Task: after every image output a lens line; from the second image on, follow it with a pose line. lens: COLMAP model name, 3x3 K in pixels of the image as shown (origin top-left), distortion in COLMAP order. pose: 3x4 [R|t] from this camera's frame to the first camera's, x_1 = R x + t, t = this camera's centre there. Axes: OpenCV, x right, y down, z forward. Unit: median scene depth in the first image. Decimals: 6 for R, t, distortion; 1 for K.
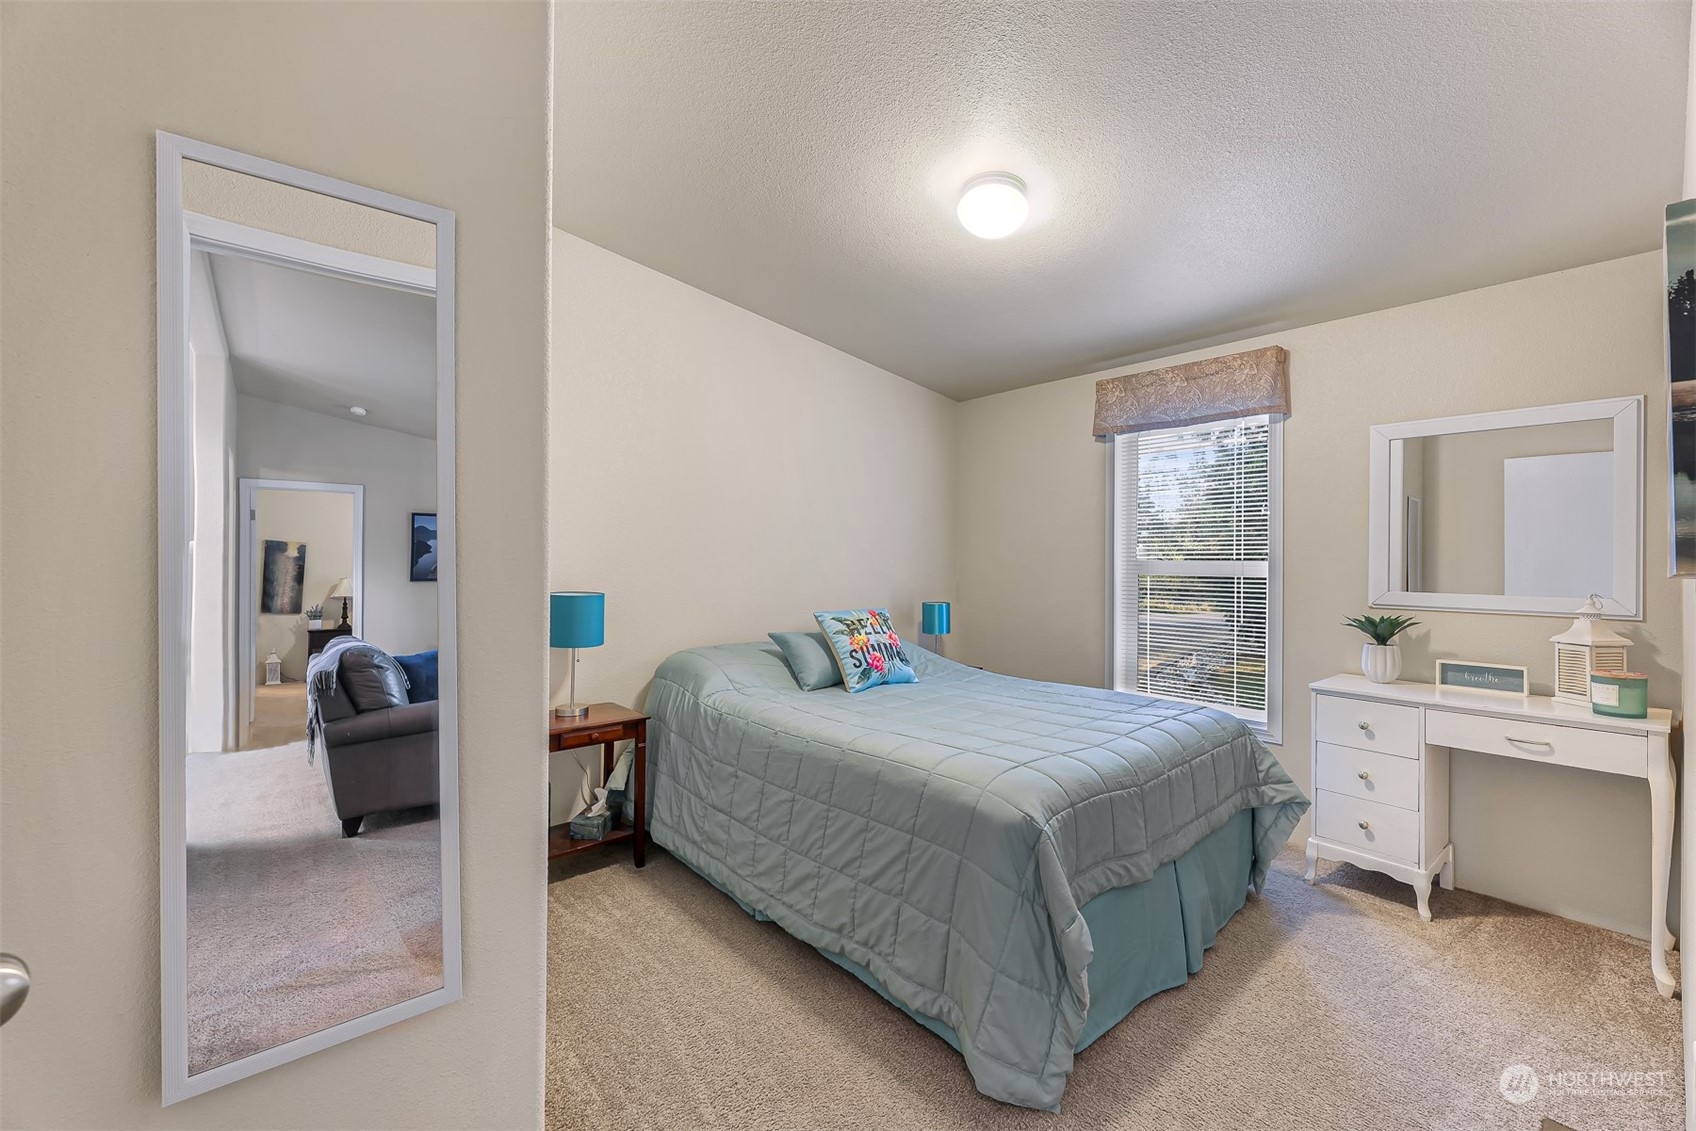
lens RADIAL K [[720.4, 0, 857.6], [0, 720.4, 556.4], [0, 0, 1]] dist [0.002203, -0.001475]
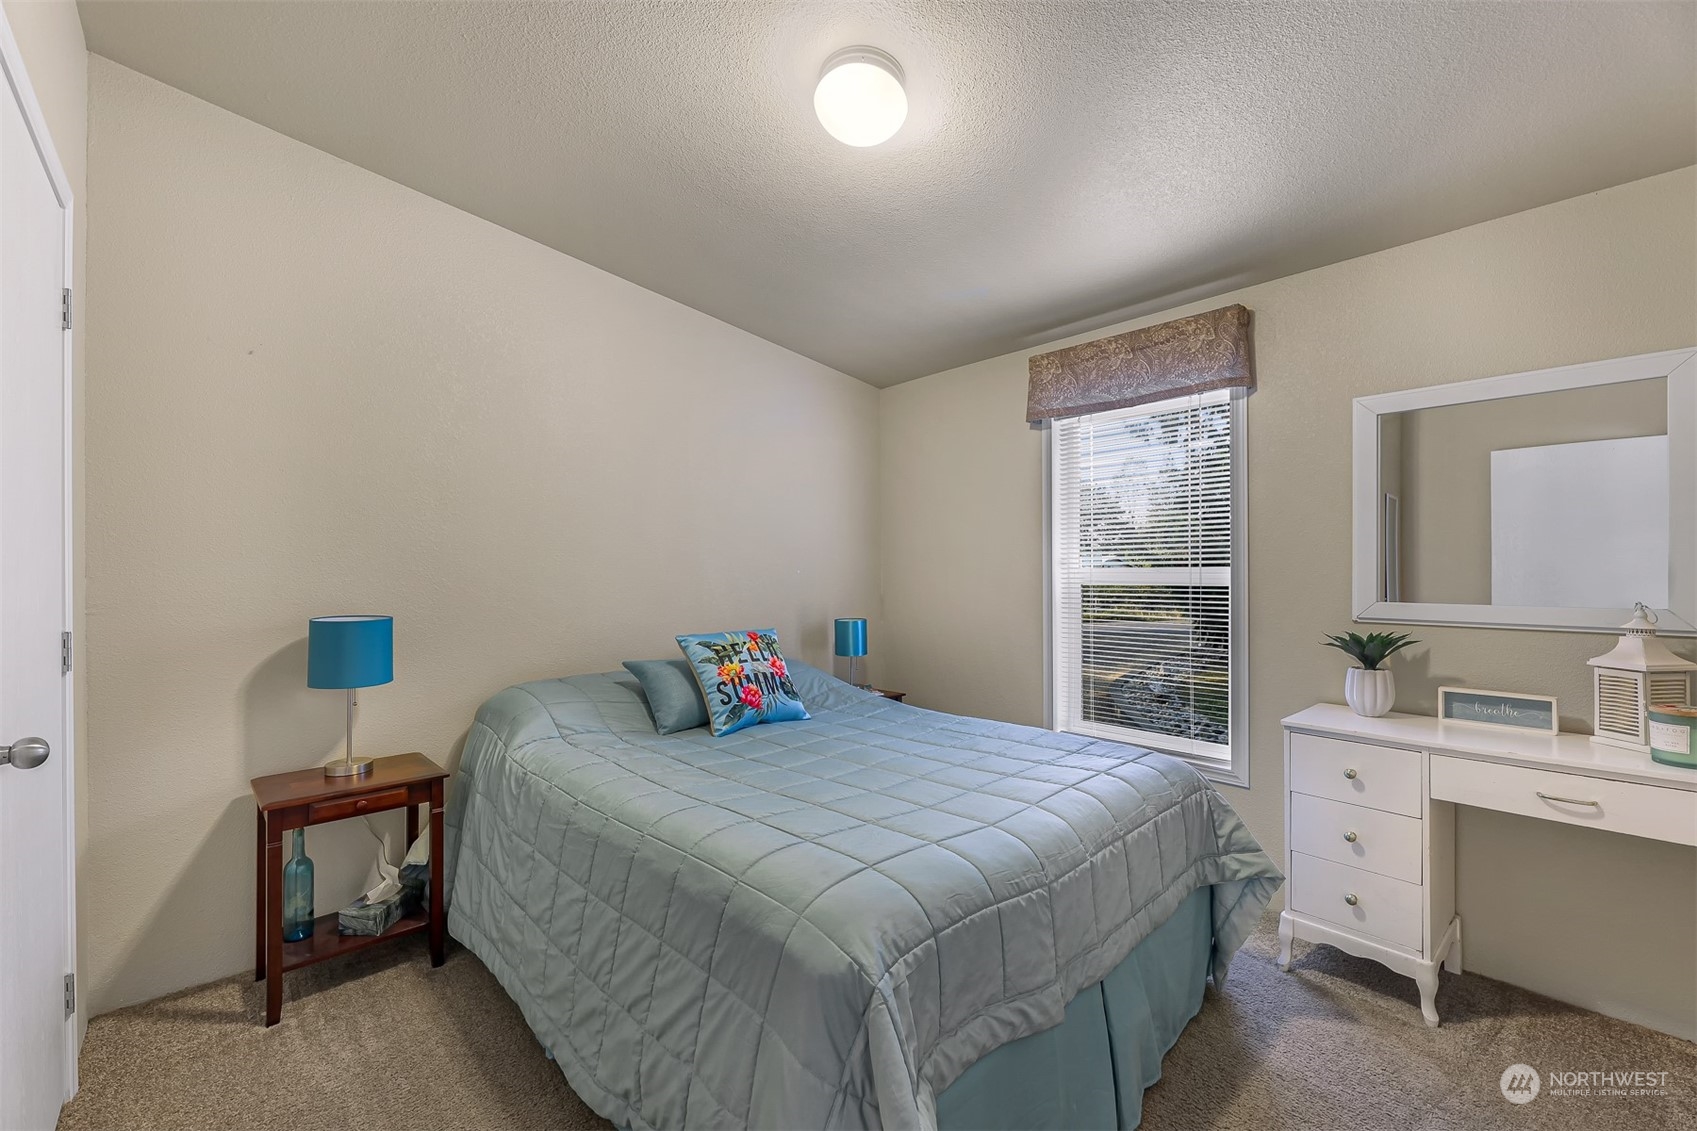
lens RADIAL K [[720.8, 0, 841.1], [0, 720.8, 571.8], [0, 0, 1]] dist [0.002203, -0.001475]
pose [[0.999818, -0.011769, 0.015021, 0.139293], [0.011672, 0.999911, 0.006494, 0.002467], [-0.015096, -0.006318, 0.999866, 0.226088]]
